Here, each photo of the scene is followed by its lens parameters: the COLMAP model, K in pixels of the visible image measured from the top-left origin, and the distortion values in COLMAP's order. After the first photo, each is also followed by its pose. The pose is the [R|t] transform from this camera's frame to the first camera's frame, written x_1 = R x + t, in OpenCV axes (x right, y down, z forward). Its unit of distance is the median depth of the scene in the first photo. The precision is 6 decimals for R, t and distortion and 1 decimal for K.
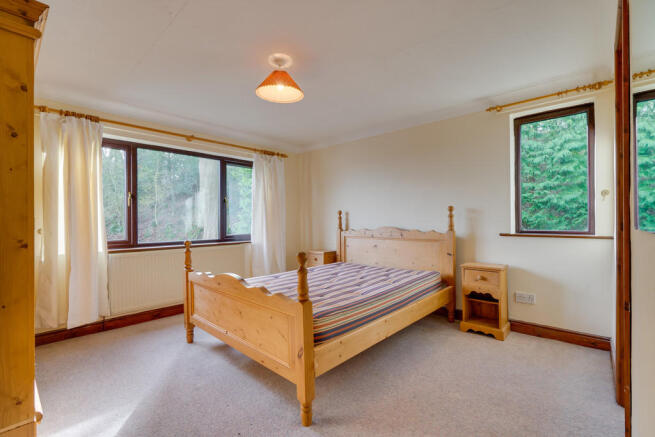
lens RADIAL K [[294.6, 0, 330.3], [0, 294.6, 221.0], [0, 0, 1]] dist [-0.002601, 0.000979]
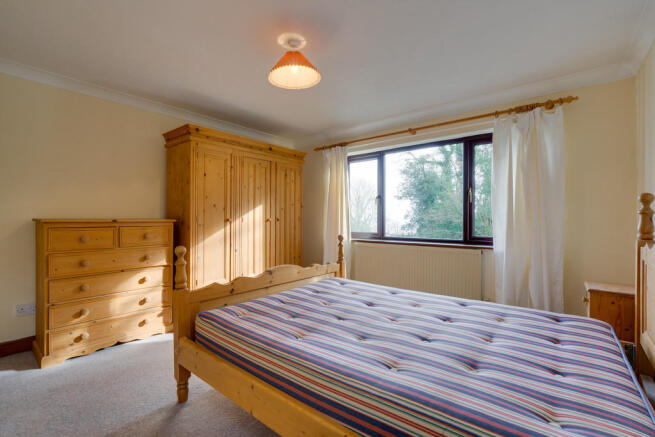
lens RADIAL K [[294.6, 0, 326.9], [0, 294.6, 218.2], [0, 0, 1]] dist [-0.002601, 0.000979]
pose [[0.033642, 0.009979, -0.999384, 0.482774], [-0.006791, 0.999929, 0.009756, -0.005957], [0.999411, 0.006458, 0.033707, 0.697189]]
